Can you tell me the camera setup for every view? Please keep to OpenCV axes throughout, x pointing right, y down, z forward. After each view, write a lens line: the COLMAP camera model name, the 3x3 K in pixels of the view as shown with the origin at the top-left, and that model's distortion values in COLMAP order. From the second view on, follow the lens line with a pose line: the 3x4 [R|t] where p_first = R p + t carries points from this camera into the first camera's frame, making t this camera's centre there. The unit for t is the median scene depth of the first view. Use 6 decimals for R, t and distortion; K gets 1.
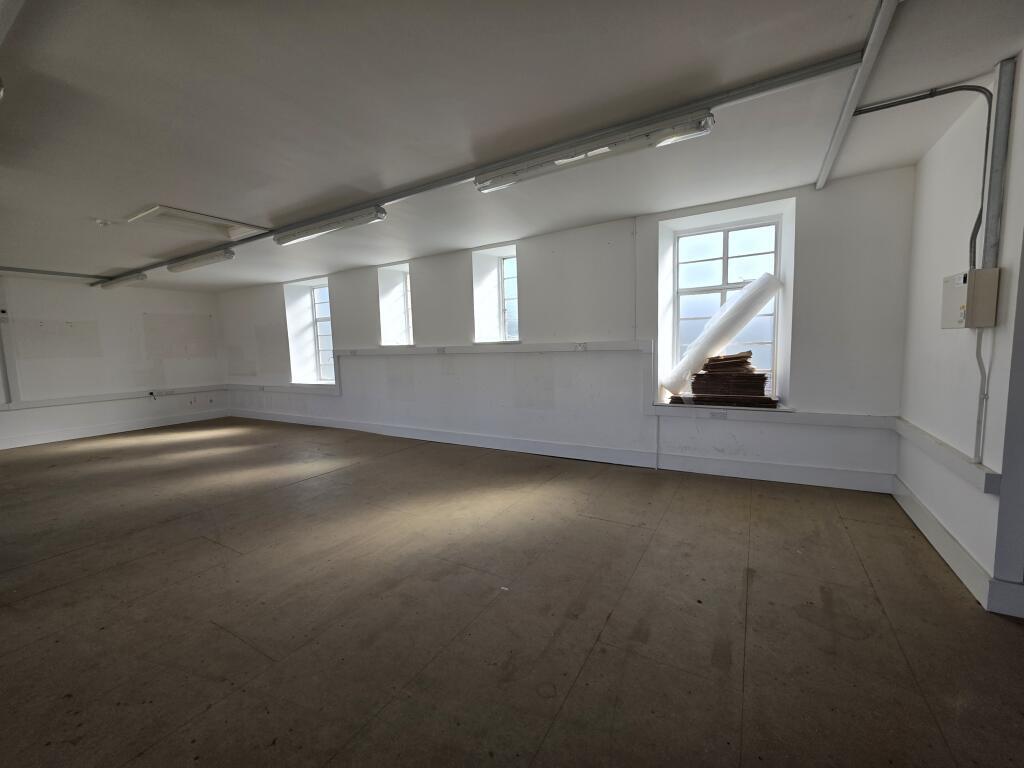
lens RADIAL K [[408.9, 0, 510.3], [0, 408.9, 385.4], [0, 0, 1]] dist [0.002632, 0.000146]
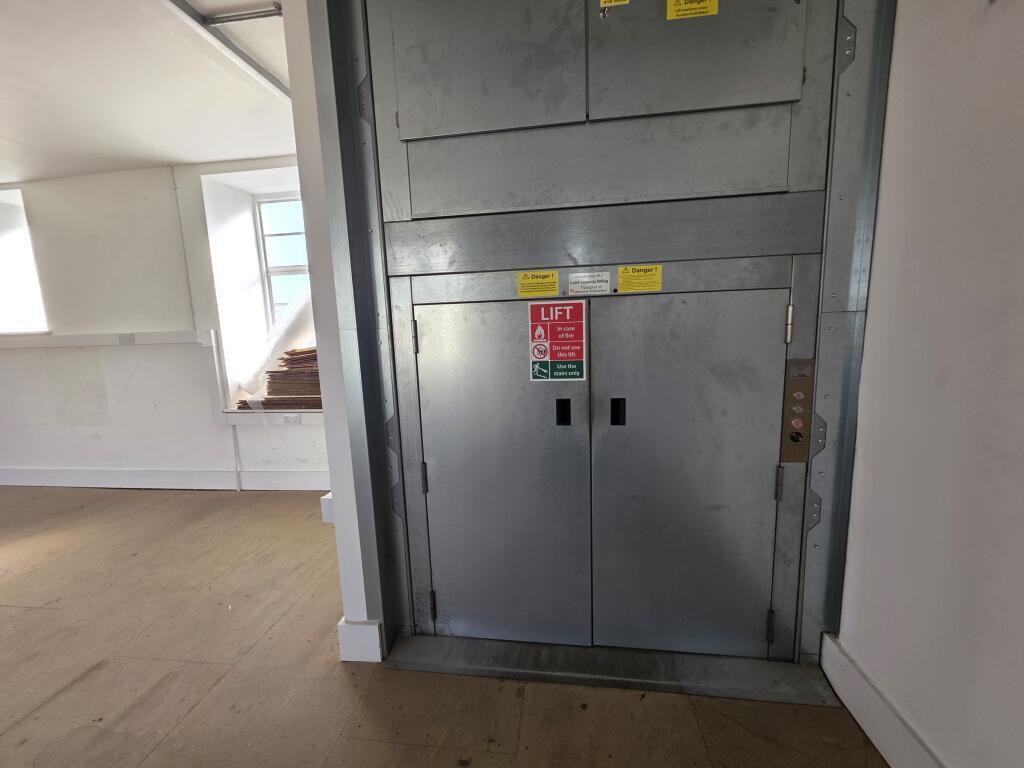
lens RADIAL K [[408.9, 0, 517.4], [0, 408.9, 383.8], [0, 0, 1]] dist [0.002632, 0.000146]
pose [[0.917442, -0.058275, 0.393578, 0.584266], [0.042464, 0.997907, 0.048772, -0.022467], [-0.395596, -0.028032, 0.917997, 0.045309]]
